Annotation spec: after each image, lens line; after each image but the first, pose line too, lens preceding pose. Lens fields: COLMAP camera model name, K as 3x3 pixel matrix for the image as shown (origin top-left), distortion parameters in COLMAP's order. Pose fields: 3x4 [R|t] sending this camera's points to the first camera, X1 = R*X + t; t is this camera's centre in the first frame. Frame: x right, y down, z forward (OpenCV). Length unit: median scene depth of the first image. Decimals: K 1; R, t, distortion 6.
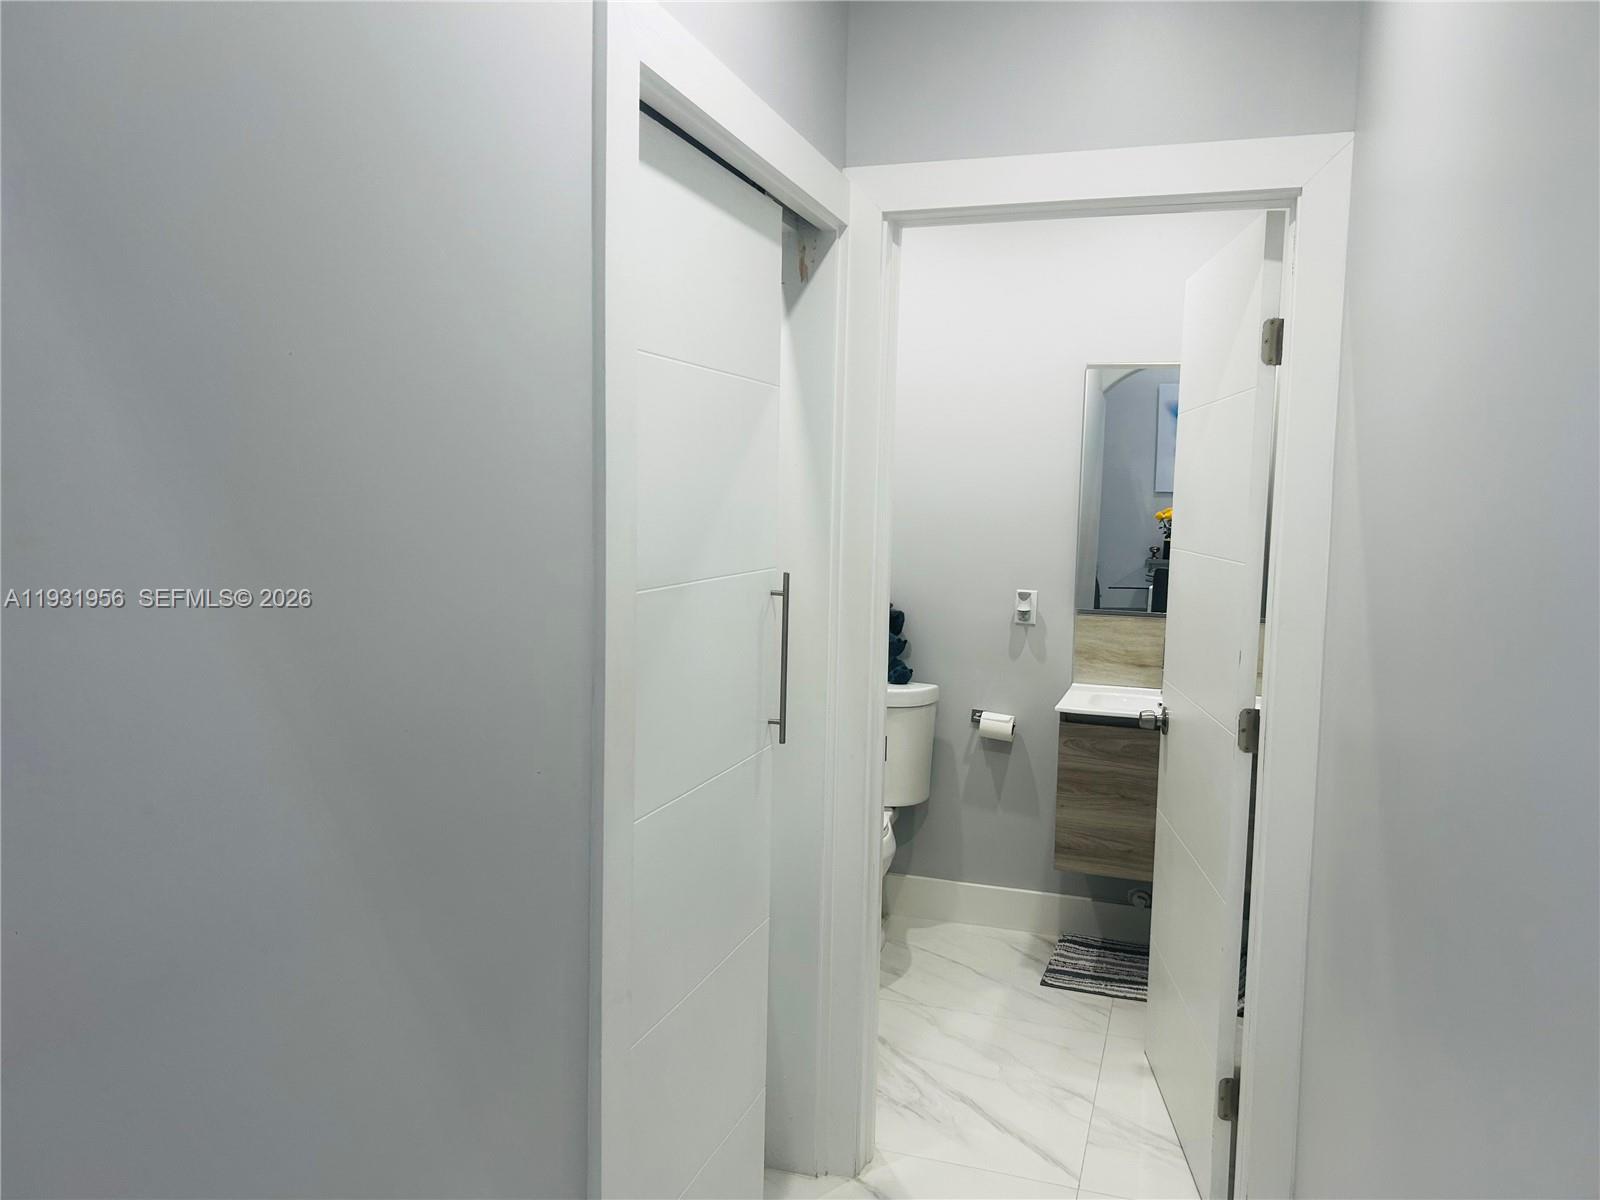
lens RADIAL K [[1212.7, 0, 800.0], [0, 1212.7, 600.0], [0, 0, 1]] dist [0.048060, -0.002688]
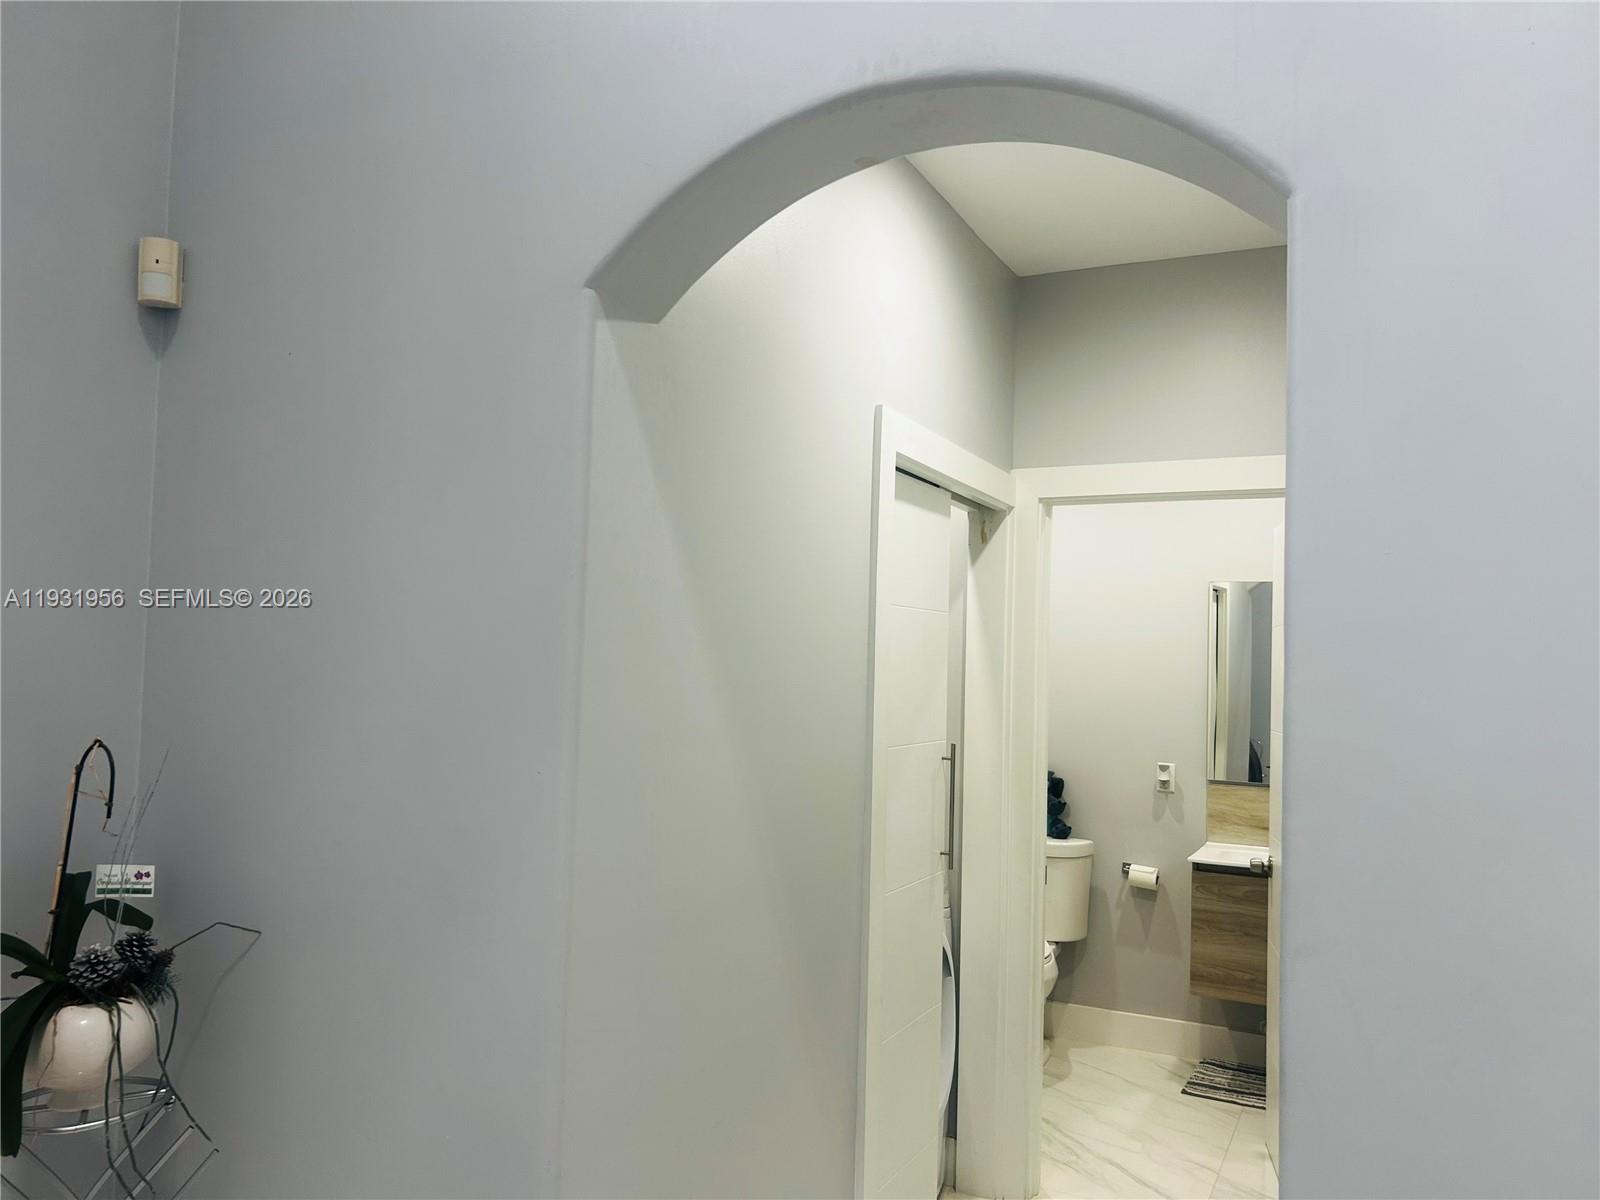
lens RADIAL K [[1212.7, 0, 800.0], [0, 1212.7, 600.0], [0, 0, 1]] dist [0.048060, -0.002688]
pose [[0.990407, 0.002046, -0.138164, -0.009518], [-0.021922, 0.989554, -0.142486, 0.013622], [0.136429, 0.144148, 0.980106, -0.305058]]
